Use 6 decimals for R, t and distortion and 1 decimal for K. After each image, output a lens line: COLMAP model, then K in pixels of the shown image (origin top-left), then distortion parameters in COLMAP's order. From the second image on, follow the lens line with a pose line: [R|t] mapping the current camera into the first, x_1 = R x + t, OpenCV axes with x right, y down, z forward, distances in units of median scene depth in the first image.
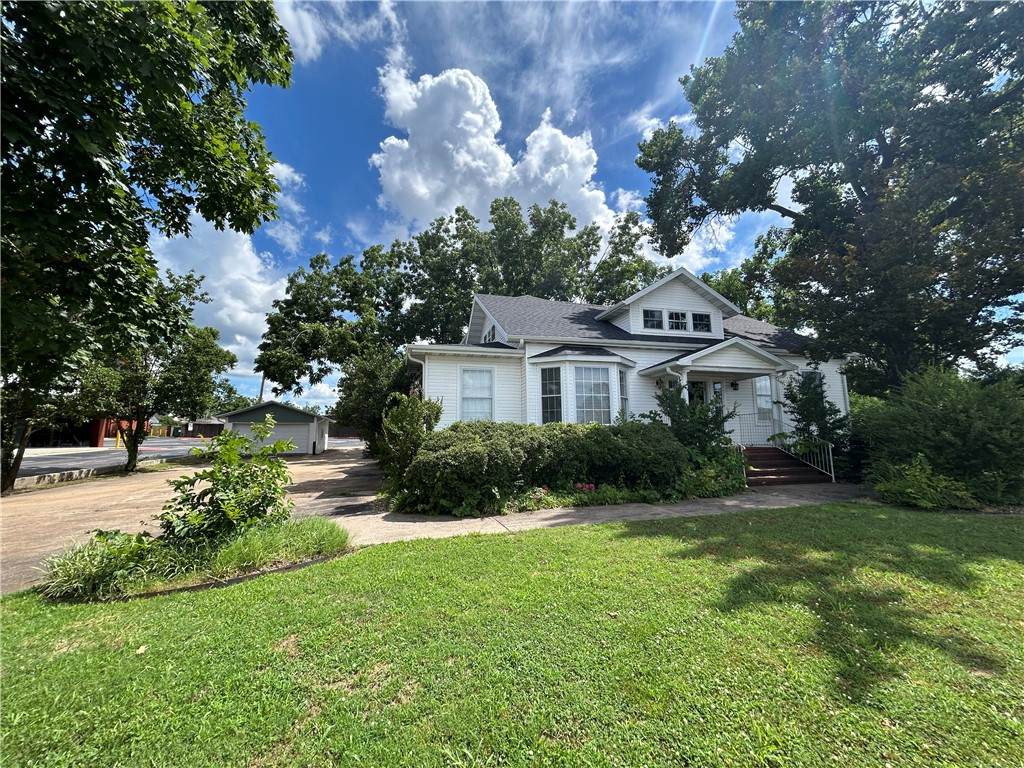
lens RADIAL K [[404.7, 0, 512.2], [0, 404.7, 380.4], [0, 0, 1]] dist [-0.001145, -0.000026]
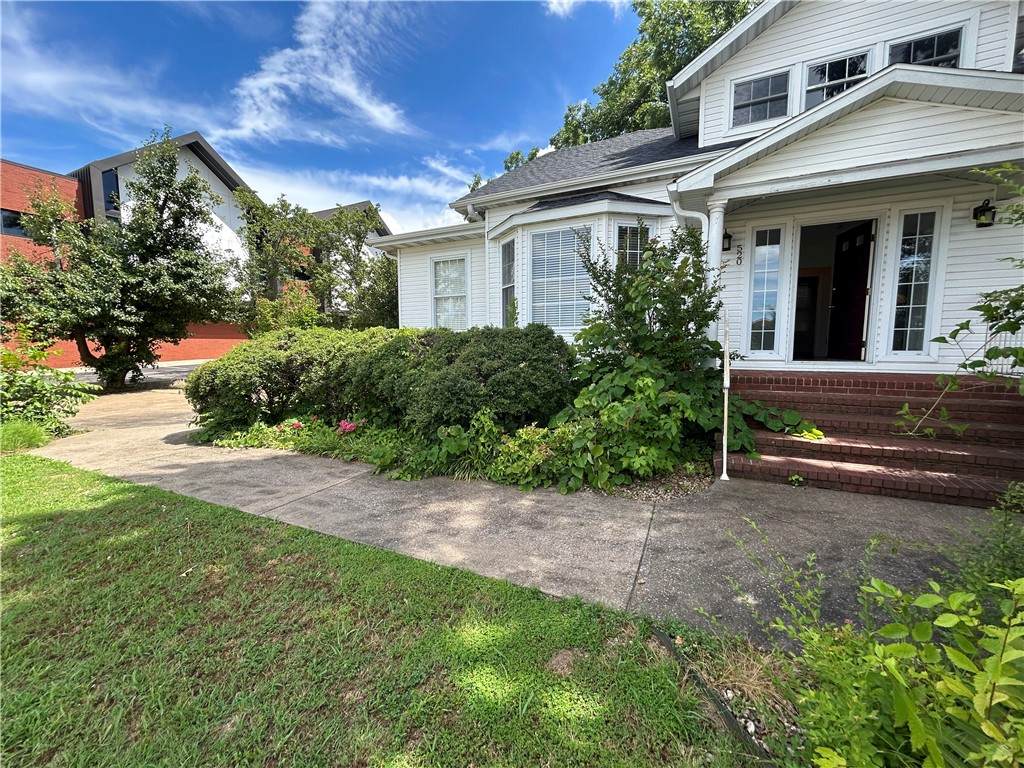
lens RADIAL K [[415.7, 0, 512.5], [0, 415.7, 382.2], [0, 0, 1]] dist [0.000466, 0.000009]
pose [[0.757858, 0.066818, -0.648989, 0.519155], [0.090700, 0.974292, 0.206225, 0.048553], [0.646084, -0.215152, 0.732315, 0.443064]]
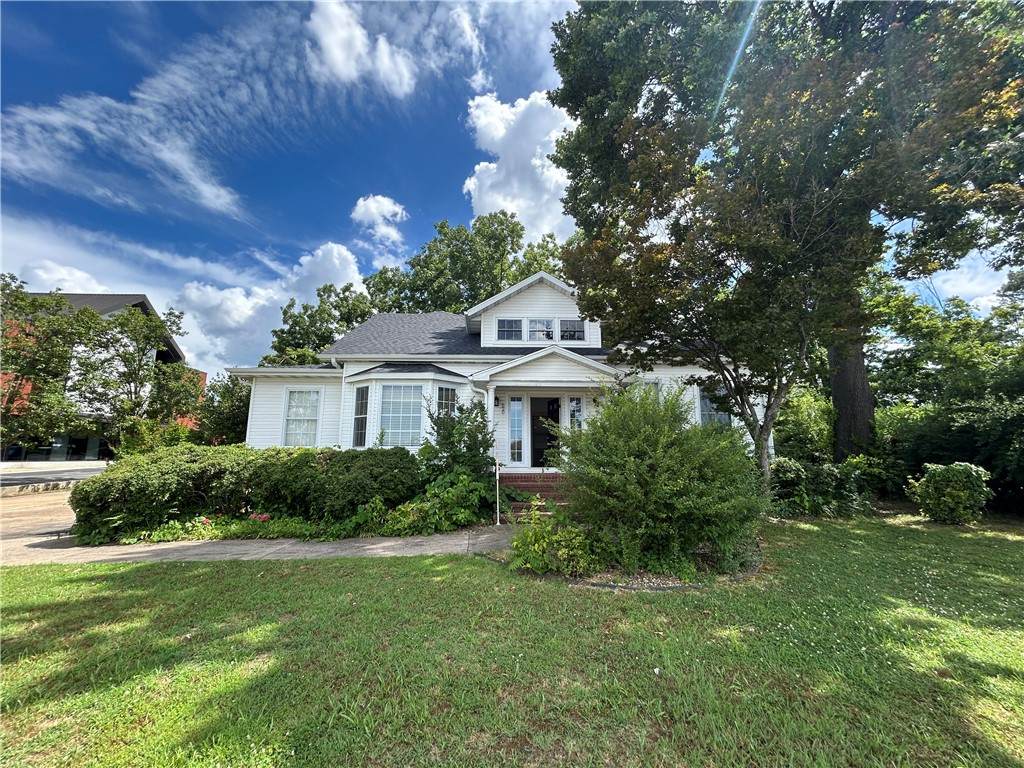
lens RADIAL K [[415.7, 0, 512.5], [0, 415.7, 382.2], [0, 0, 1]] dist [0.000466, 0.000009]
pose [[0.978431, -0.023877, -0.205190, 0.605589], [0.018805, 0.999468, -0.026634, -0.009324], [0.205716, 0.022201, 0.978360, 0.109961]]
